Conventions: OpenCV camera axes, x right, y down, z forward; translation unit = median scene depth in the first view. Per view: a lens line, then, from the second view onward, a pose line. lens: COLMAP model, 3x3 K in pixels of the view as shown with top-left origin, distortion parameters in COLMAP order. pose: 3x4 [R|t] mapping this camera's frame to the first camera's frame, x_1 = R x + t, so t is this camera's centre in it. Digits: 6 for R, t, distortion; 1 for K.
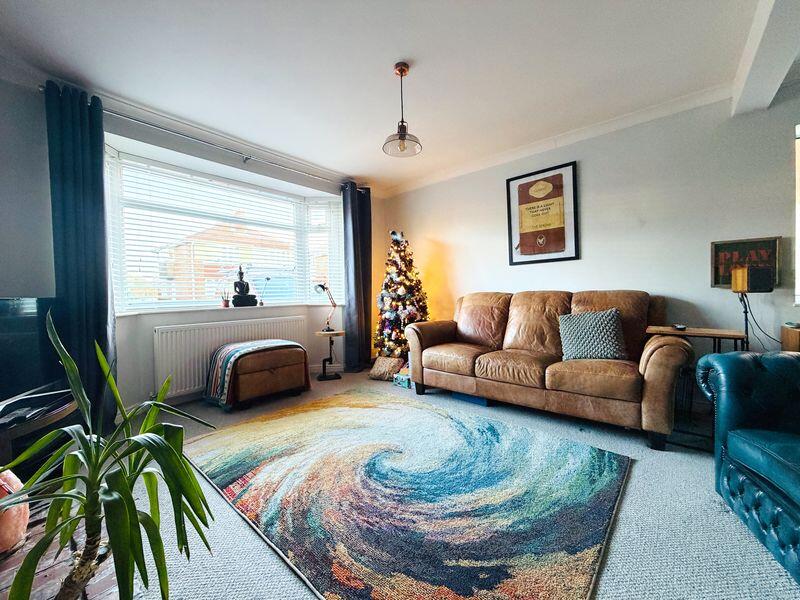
lens RADIAL K [[320.9, 0, 403.6], [0, 320.9, 298.9], [0, 0, 1]] dist [0.000918, 0.000306]
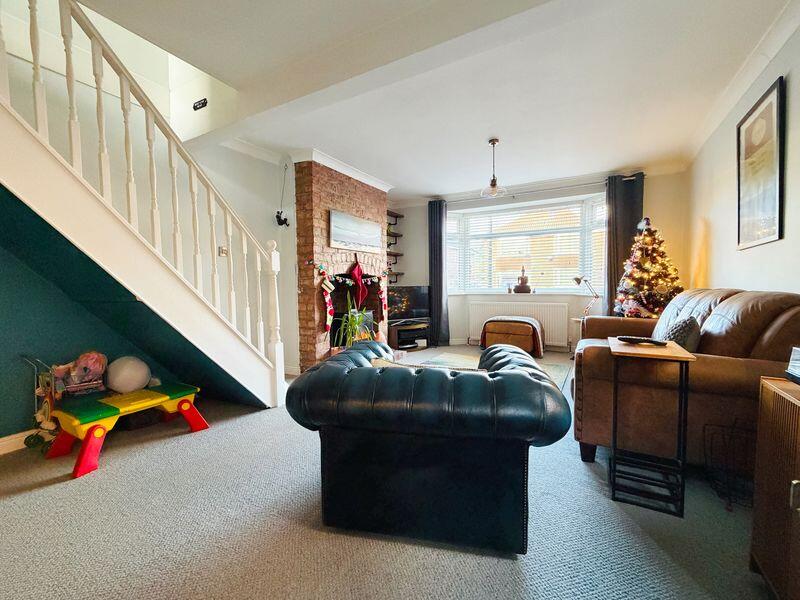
lens RADIAL K [[341.3, 0, 400.0], [0, 341.3, 300.0], [0, 0, 1]] dist [0.010008, 0.000052]
pose [[0.200870, 0.061704, -0.977673, 1.199206], [-0.015489, 0.998090, 0.059810, -0.039285], [0.979495, 0.003129, 0.201442, 0.177312]]
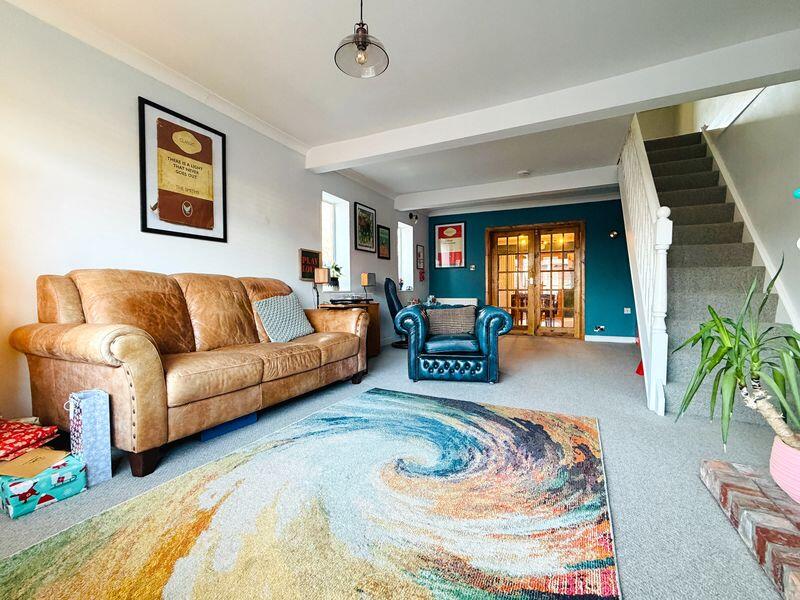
lens RADIAL K [[352.6, 0, 394.7], [0, 352.6, 298.8], [0, 0, 1]] dist [0.000215, 0.000148]
pose [[-0.234910, 0.009076, 0.971975, -0.621995], [0.025358, 0.999673, -0.003206, 0.060638], [-0.971686, 0.023894, -0.235063, 0.879748]]
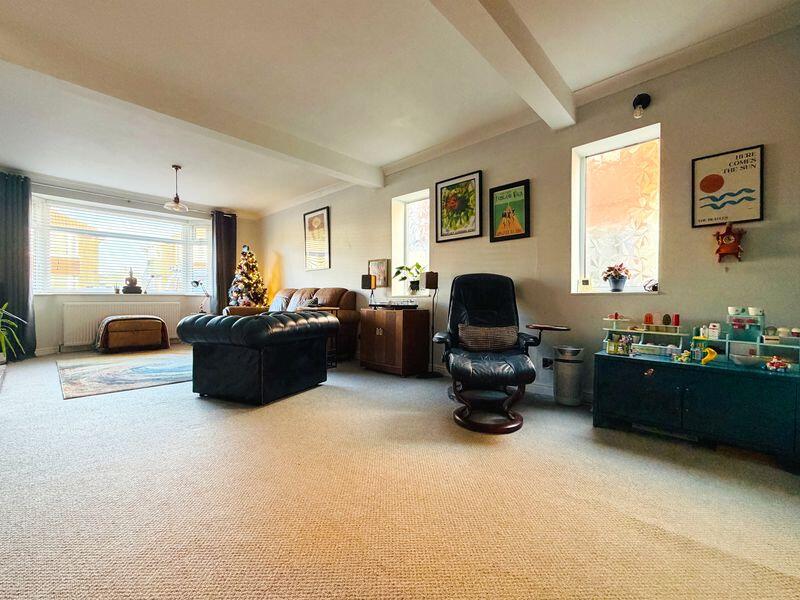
lens RADIAL K [[341.3, 0, 400.0], [0, 341.3, 300.0], [0, 0, 1]] dist [0.010008, 0.000052]
pose [[0.998917, 0.024319, -0.039656, 1.102401], [-0.024677, 0.999659, -0.008573, 0.046441], [0.039434, 0.009542, 0.999177, -0.764354]]
